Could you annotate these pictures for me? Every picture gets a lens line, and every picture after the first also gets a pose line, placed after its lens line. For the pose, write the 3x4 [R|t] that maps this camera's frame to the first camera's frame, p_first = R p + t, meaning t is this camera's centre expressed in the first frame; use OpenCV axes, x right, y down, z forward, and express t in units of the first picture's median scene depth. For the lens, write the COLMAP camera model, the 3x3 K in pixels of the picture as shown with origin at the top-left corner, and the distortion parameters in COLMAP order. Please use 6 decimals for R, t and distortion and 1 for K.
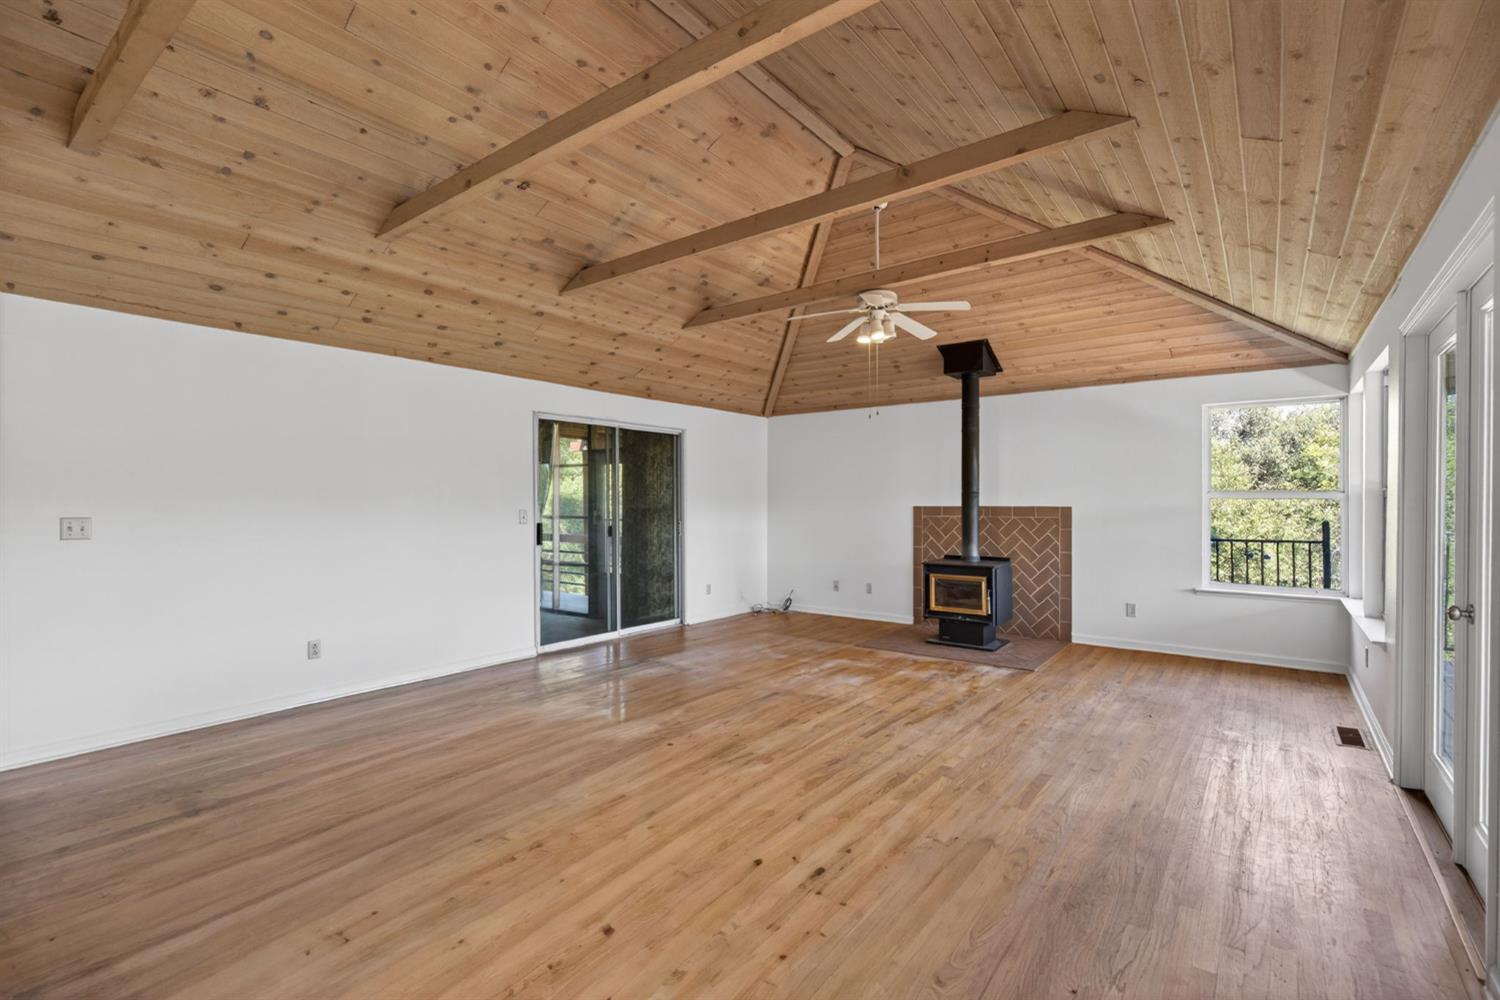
lens RADIAL K [[679.5, 0, 758.3], [0, 679.5, 502.3], [0, 0, 1]] dist [-0.000686, -0.001014]
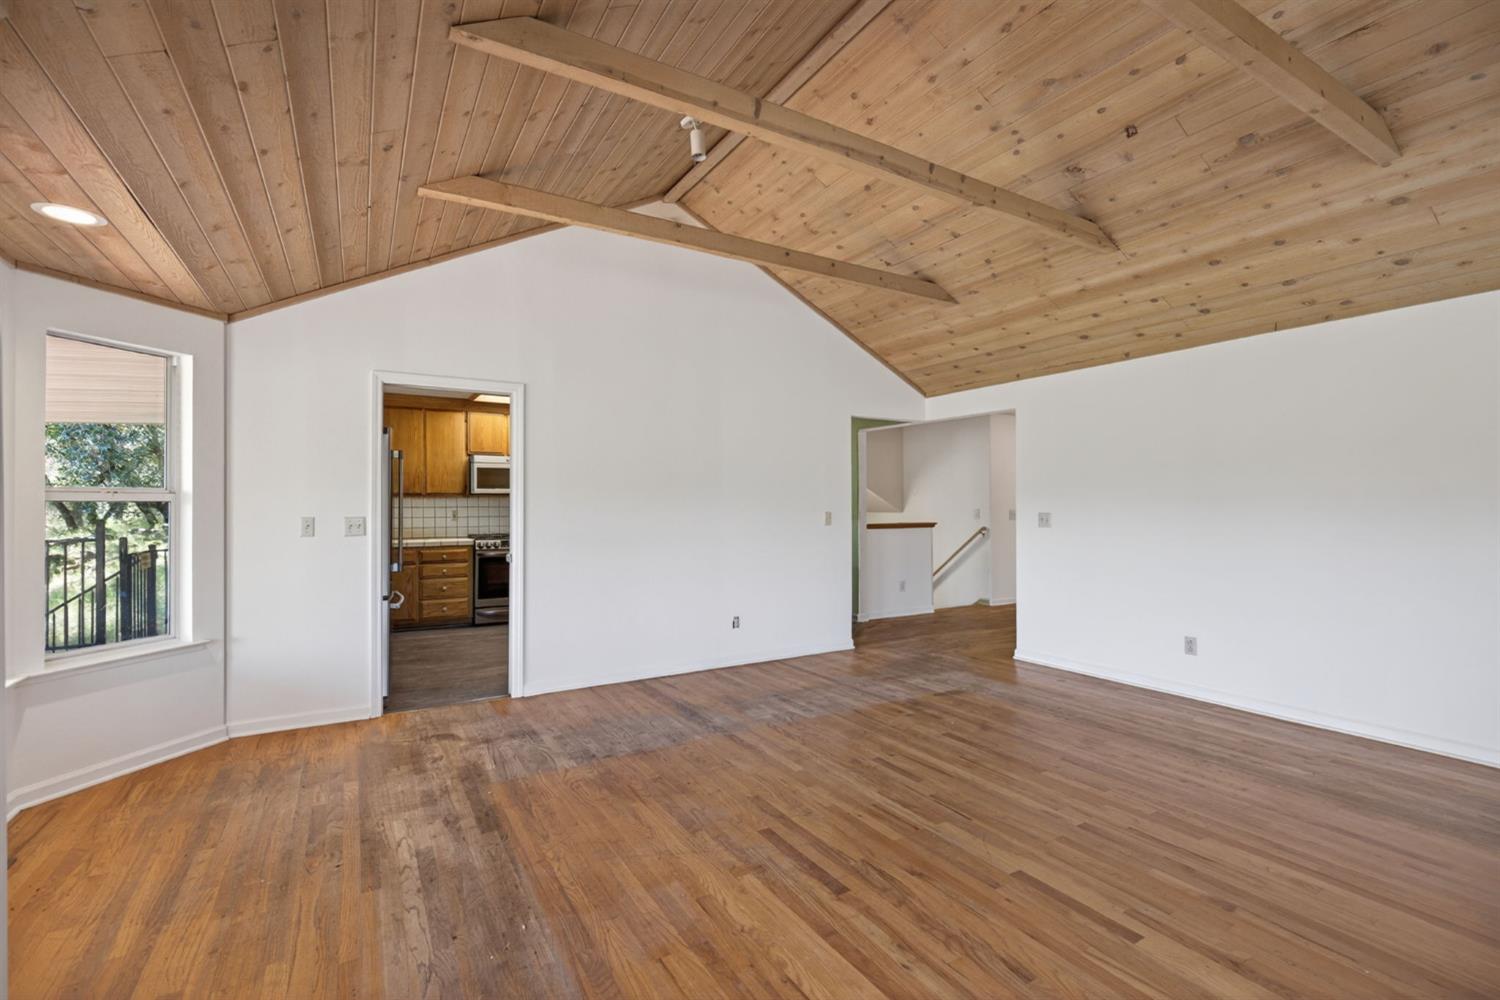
lens RADIAL K [[676.4, 0, 760.5], [0, 676.4, 504.4], [0, 0, 1]] dist [-0.000457, -0.000140]
pose [[-0.374420, 0.008424, -0.927221, 0.646273], [0.008773, 0.999946, 0.005543, -0.010135], [0.927218, -0.006059, -0.374473, 0.931008]]
